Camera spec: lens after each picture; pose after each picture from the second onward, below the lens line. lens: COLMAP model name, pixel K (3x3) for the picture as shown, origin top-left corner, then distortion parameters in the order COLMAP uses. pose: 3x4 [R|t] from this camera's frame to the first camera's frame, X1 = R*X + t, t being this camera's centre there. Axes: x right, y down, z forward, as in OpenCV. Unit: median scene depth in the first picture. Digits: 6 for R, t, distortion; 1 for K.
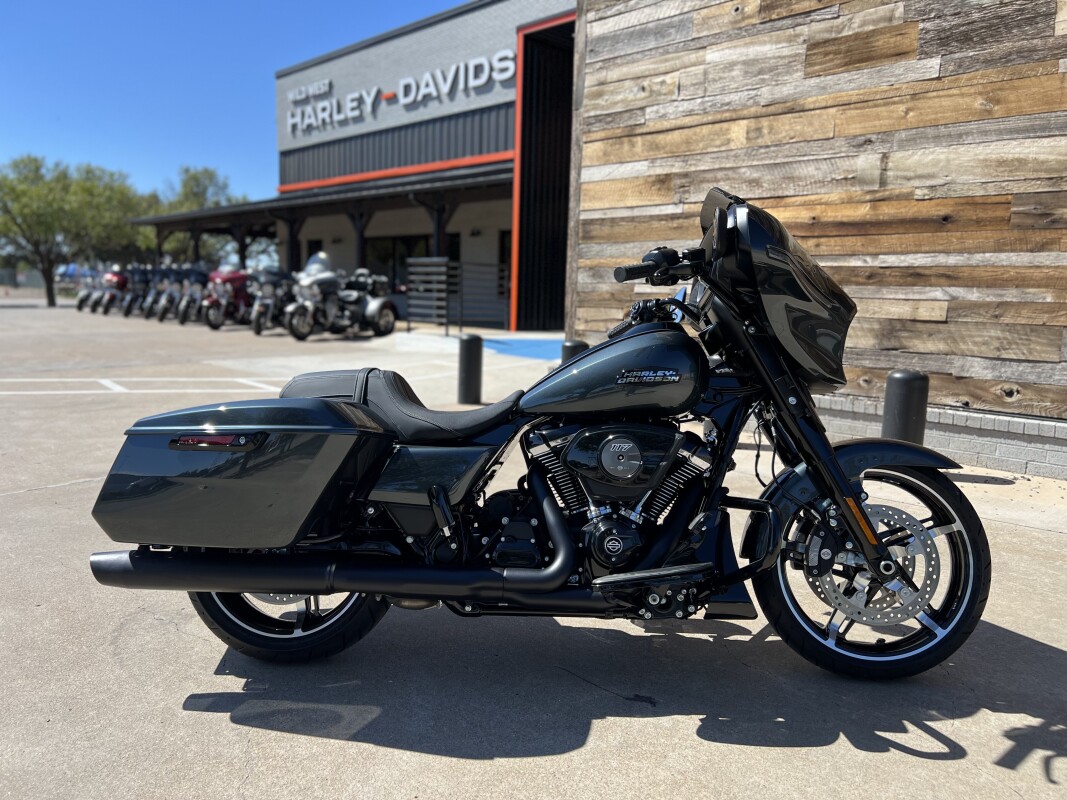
lens RADIAL K [[809.2, 0, 539.8], [0, 809.2, 410.2], [0, 0, 1]] dist [0.051687, -0.057114]
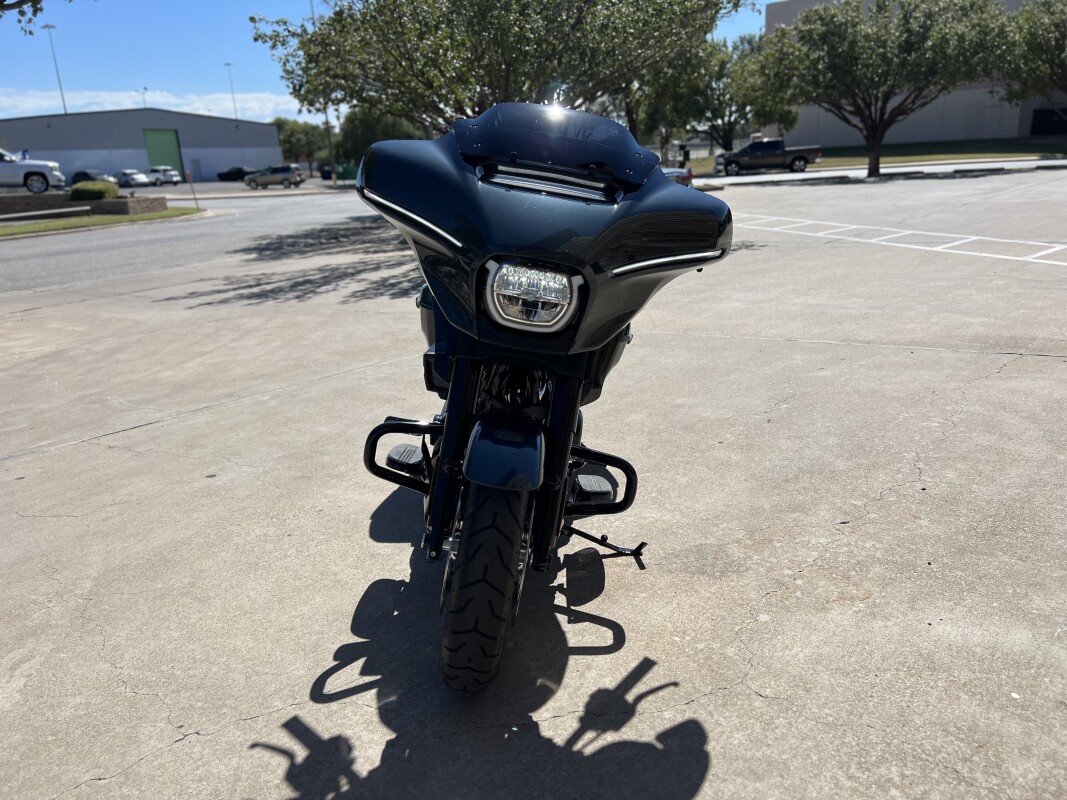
lens RADIAL K [[812.5, 0, 536.4], [0, 812.5, 405.1], [0, 0, 1]] dist [0.040402, -0.042482]
pose [[0.056094, 0.260266, -0.963906, 0.467149], [-0.087392, 0.963001, 0.254936, -0.072714], [0.994593, 0.069937, 0.076764, 0.383693]]
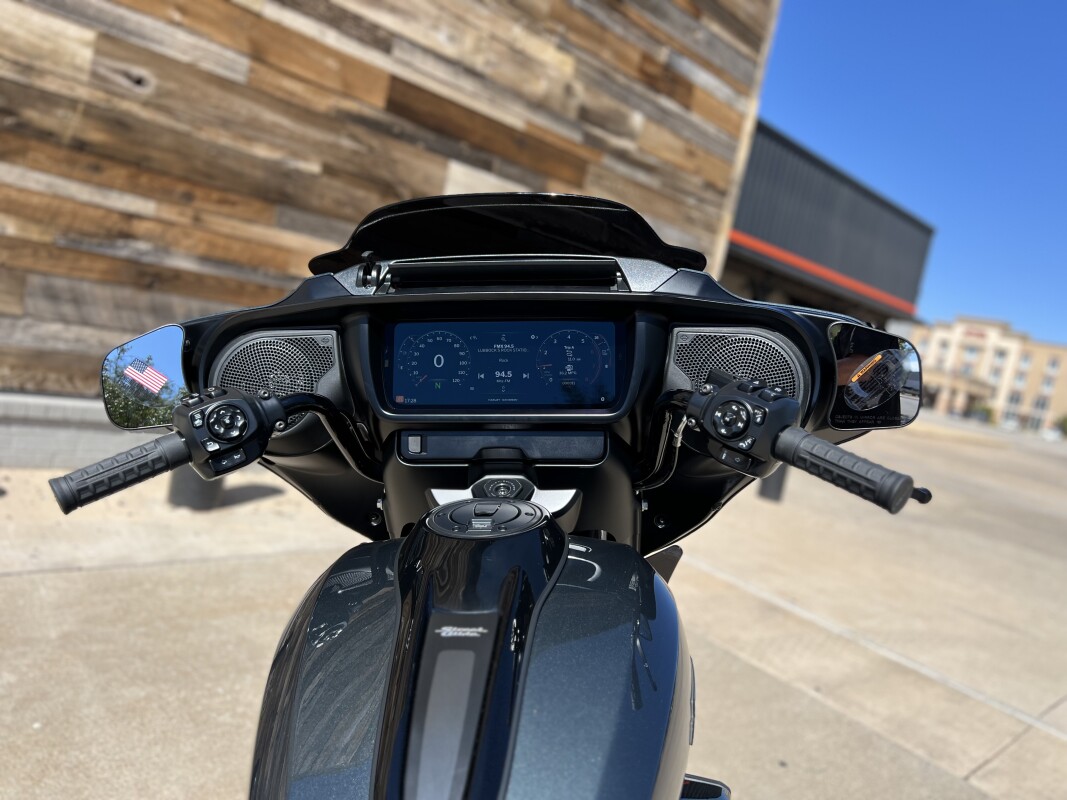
lens RADIAL K [[809.2, 0, 539.8], [0, 809.2, 410.2], [0, 0, 1]] dist [0.051687, -0.057114]
pose [[0.017841, -0.136716, 0.990450, -0.095116], [-0.067588, 0.988176, 0.137620, -0.086393], [-0.997554, -0.069397, 0.008390, 0.400380]]
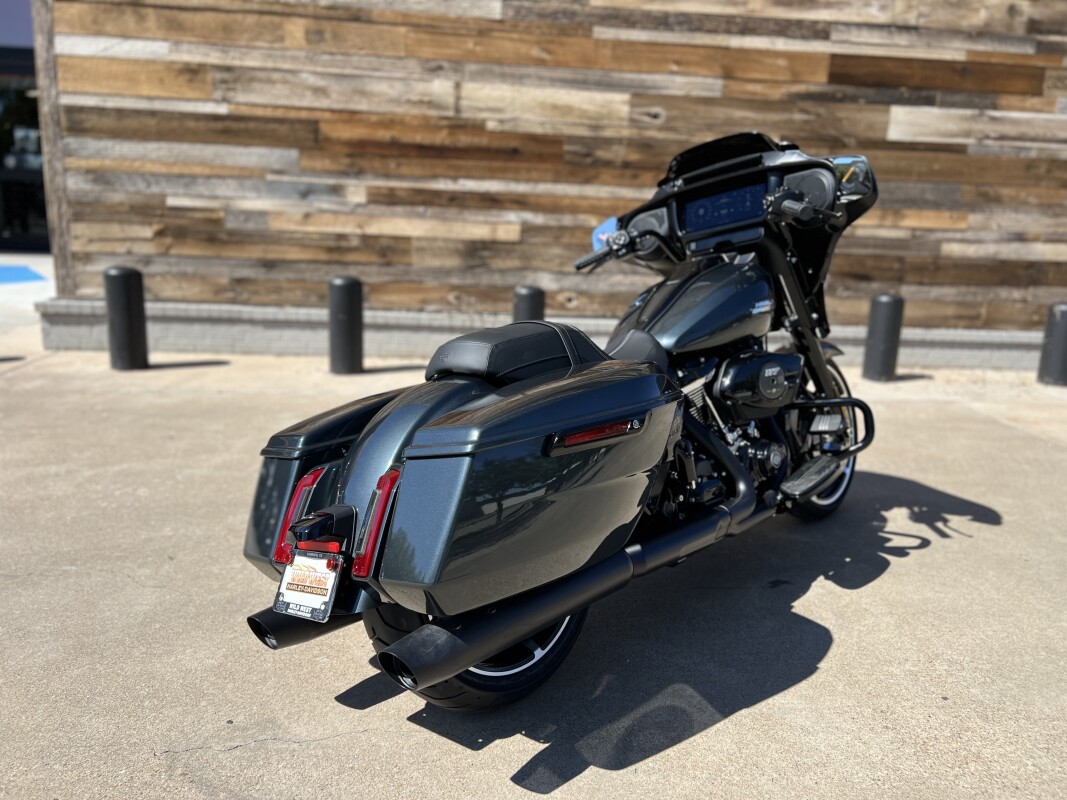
lens RADIAL K [[809.2, 0, 539.8], [0, 809.2, 410.2], [0, 0, 1]] dist [0.051687, -0.057114]
pose [[0.635618, -0.169530, 0.753160, -0.344036], [0.086452, 0.985085, 0.148775, -0.035042], [-0.767148, -0.029452, 0.640794, 0.191905]]
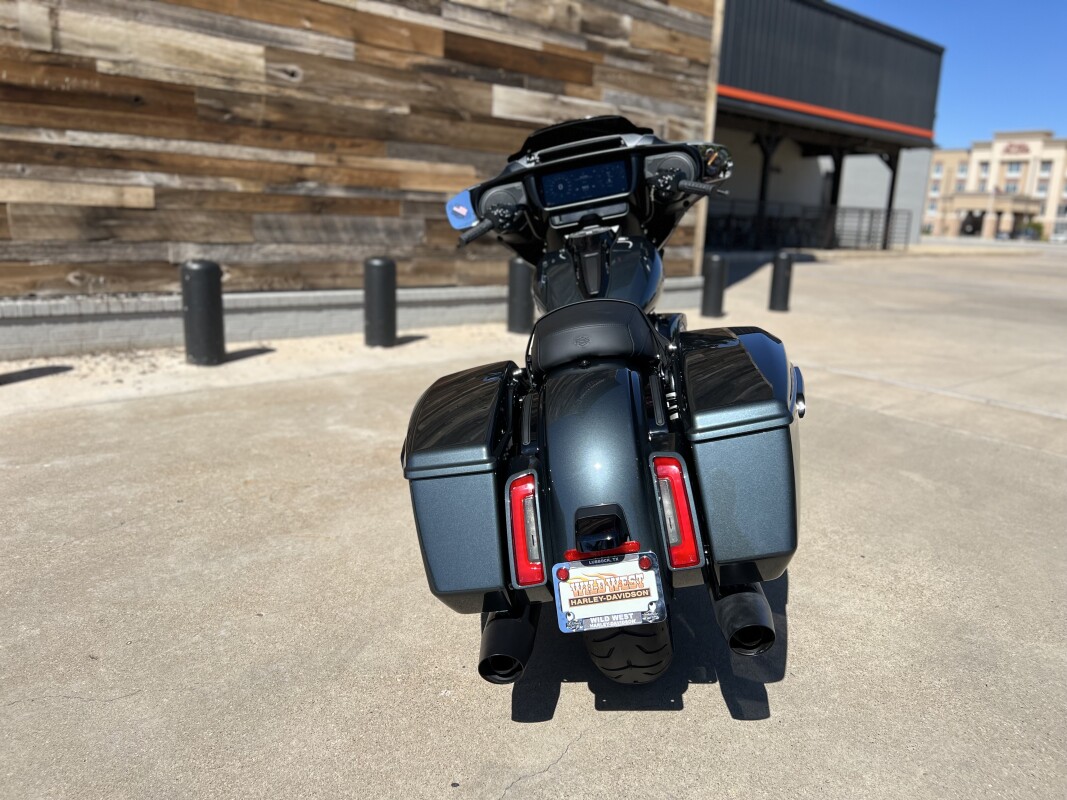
lens RADIAL K [[812.0, 0, 533.5], [0, 812.0, 400.0], [0, 0, 1]] dist [0.042372, -0.037680]
pose [[0.047590, -0.249517, 0.967200, -0.431875], [0.102798, 0.964379, 0.243731, -0.067542], [-0.993563, 0.087827, 0.071545, 0.418230]]
